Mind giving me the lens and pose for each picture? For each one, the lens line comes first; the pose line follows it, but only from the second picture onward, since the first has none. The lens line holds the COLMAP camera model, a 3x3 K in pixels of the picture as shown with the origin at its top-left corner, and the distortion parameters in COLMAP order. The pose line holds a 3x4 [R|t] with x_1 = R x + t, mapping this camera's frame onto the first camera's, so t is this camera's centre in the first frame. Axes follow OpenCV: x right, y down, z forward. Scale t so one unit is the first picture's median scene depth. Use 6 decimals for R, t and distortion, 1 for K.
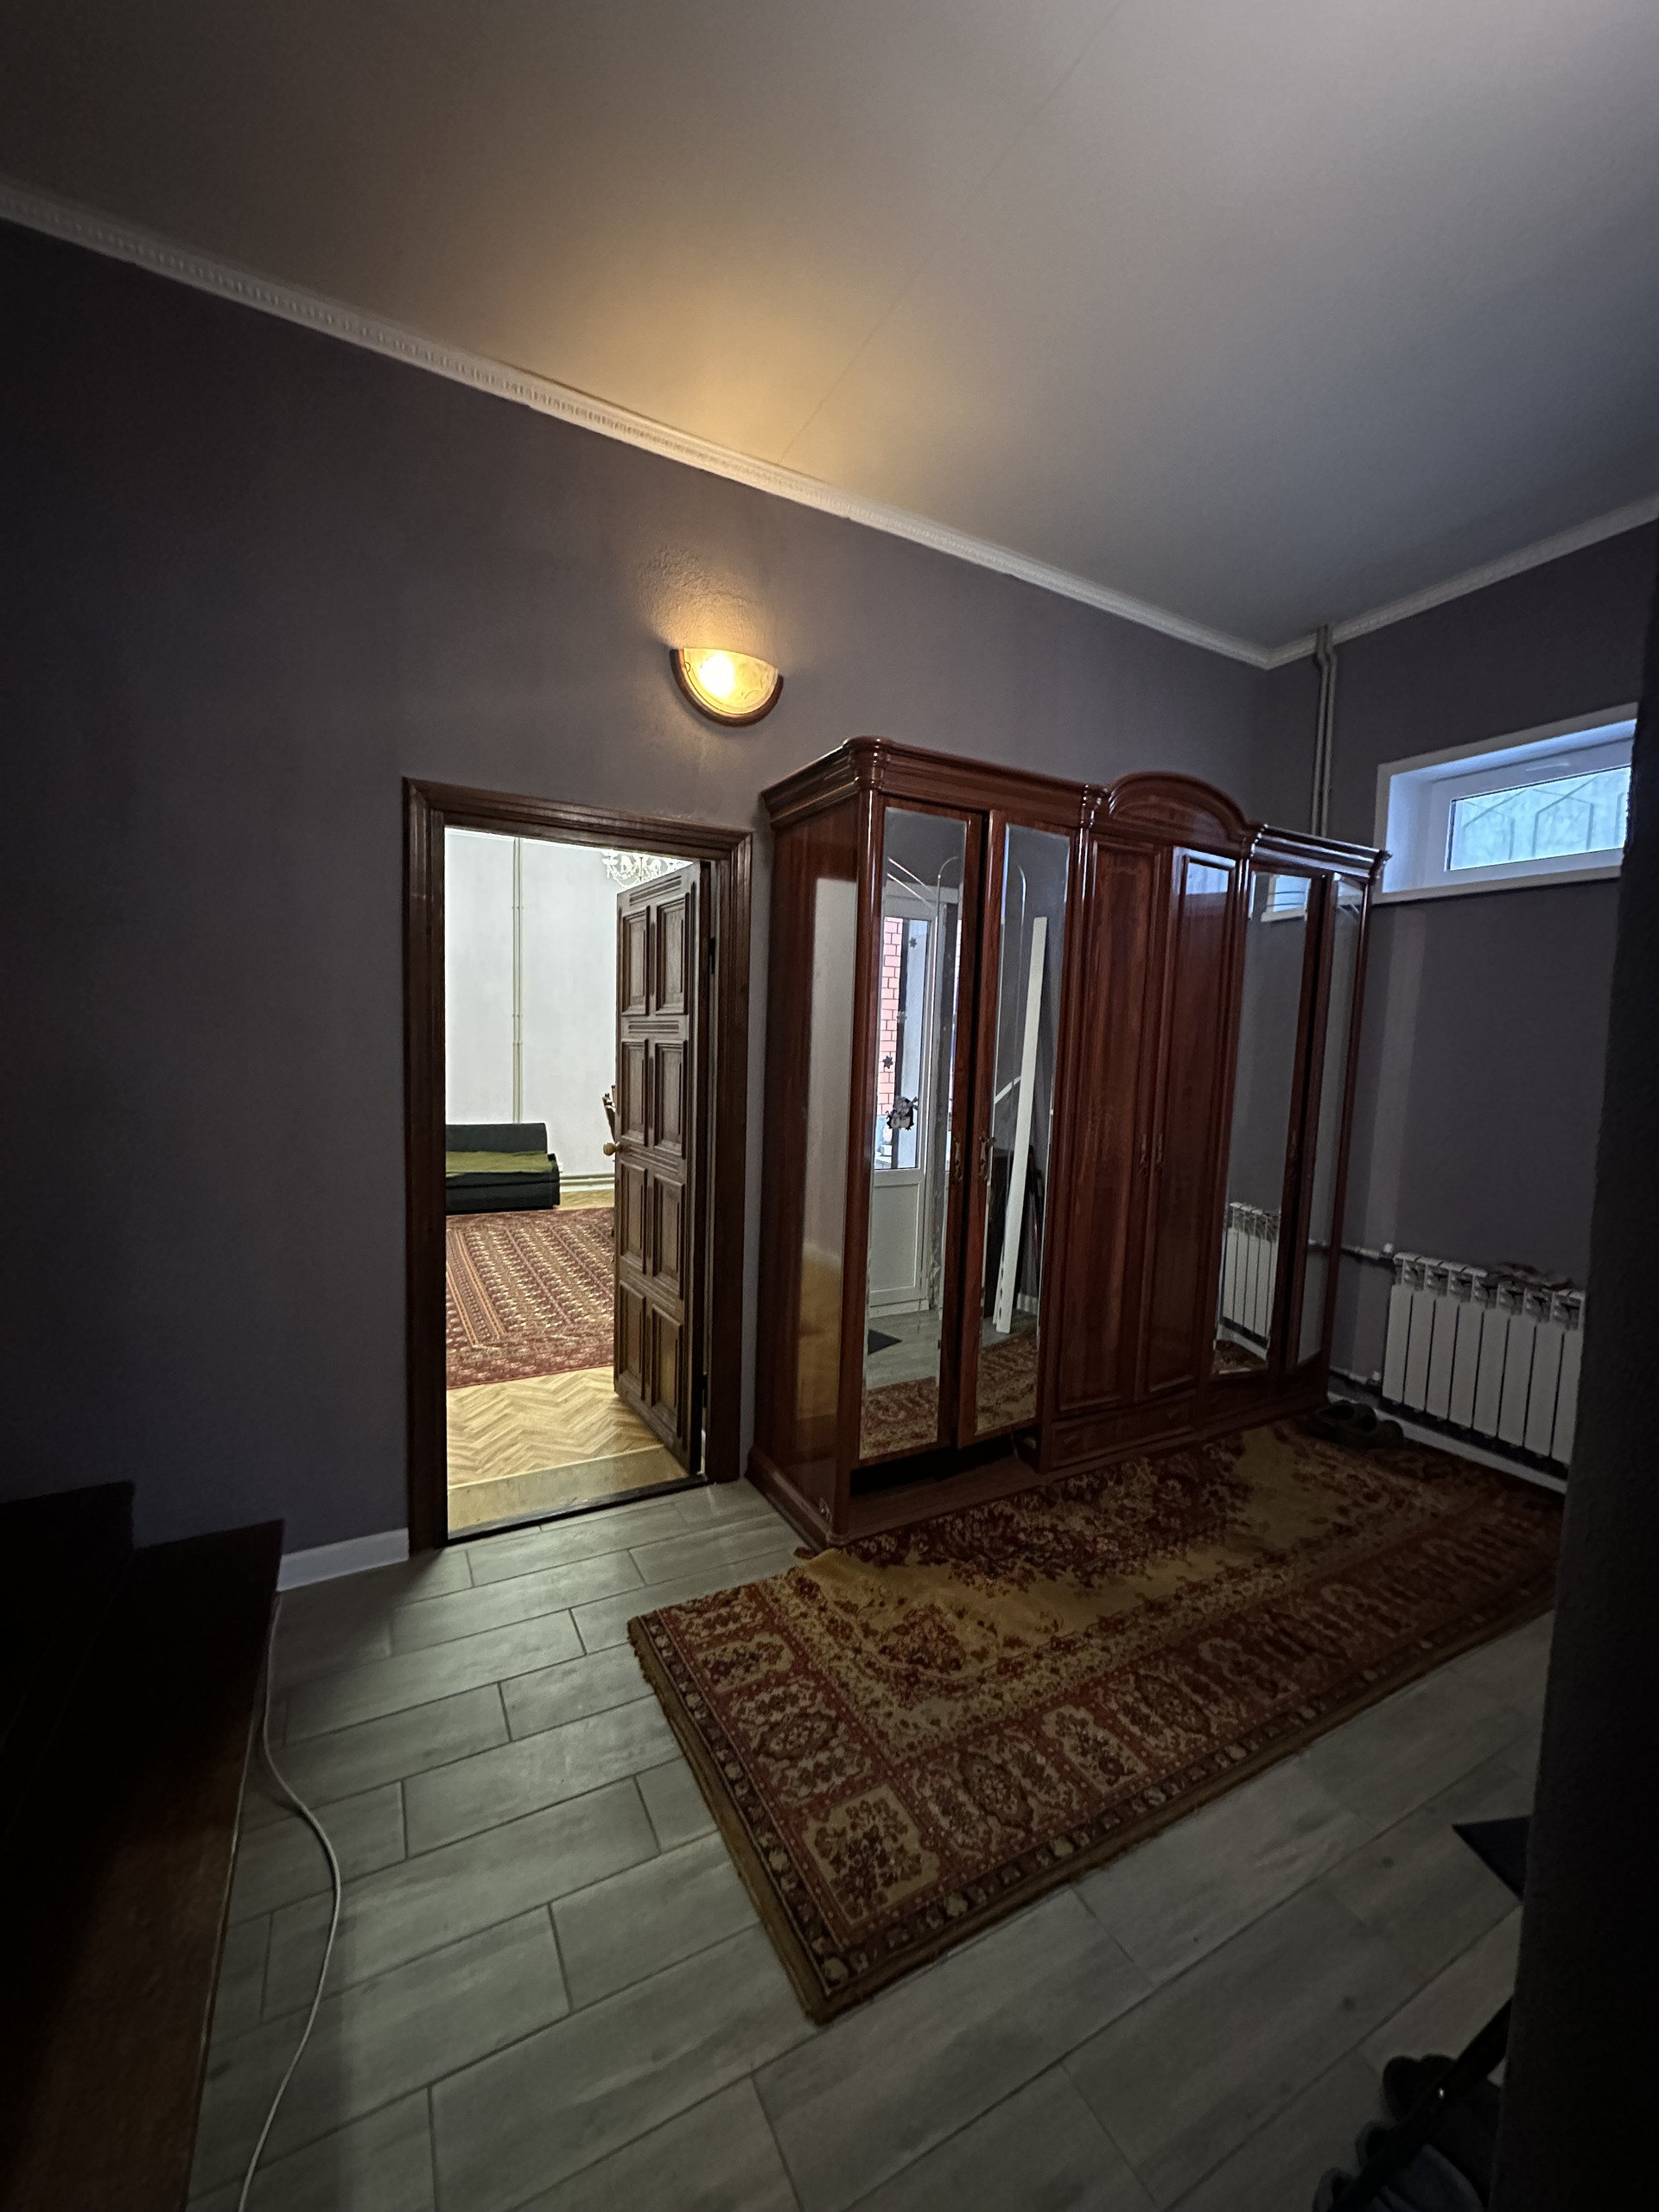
lens RADIAL K [[878.8, 0, 832.1], [0, 878.8, 1106.6], [0, 0, 1]] dist [-0.001706, -0.000287]
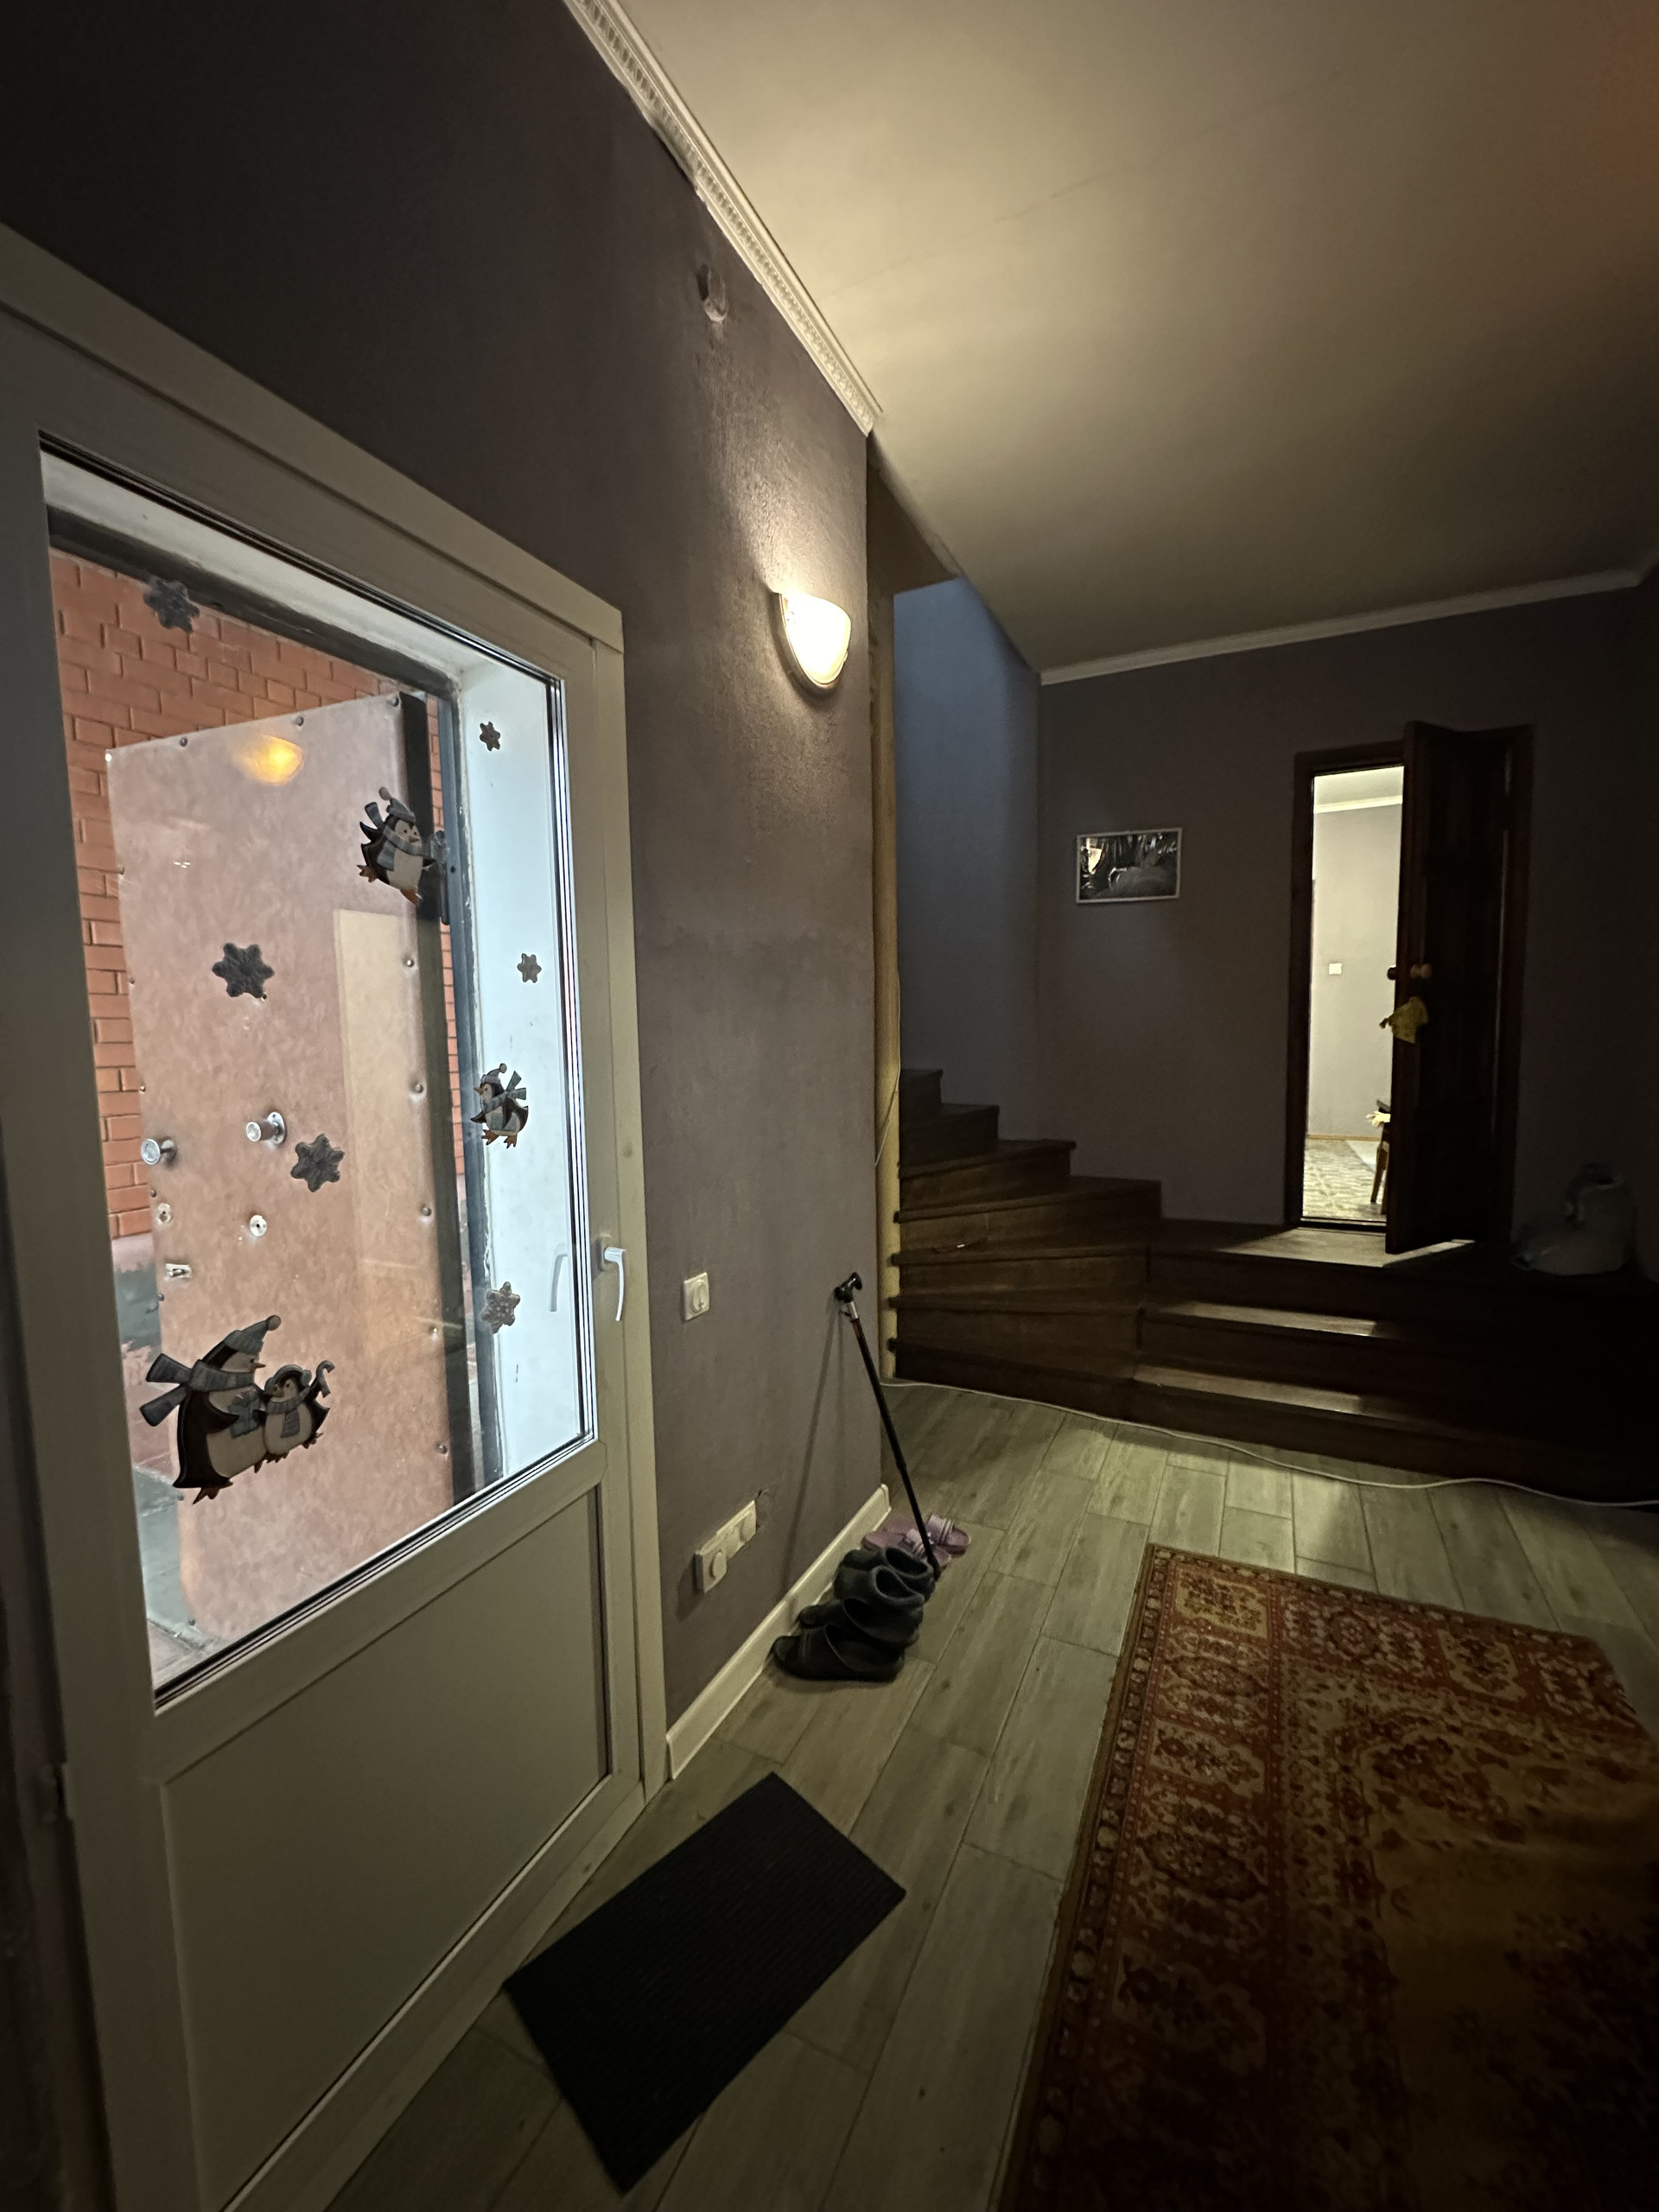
lens RADIAL K [[878.8, 0, 832.1], [0, 878.8, 1106.6], [0, 0, 1]] dist [-0.001706, -0.000287]
pose [[-0.816461, 0.034361, -0.576377, 1.072067], [-0.054866, 0.989094, 0.136685, -0.080258], [0.574788, 0.143221, -0.805671, 1.331924]]
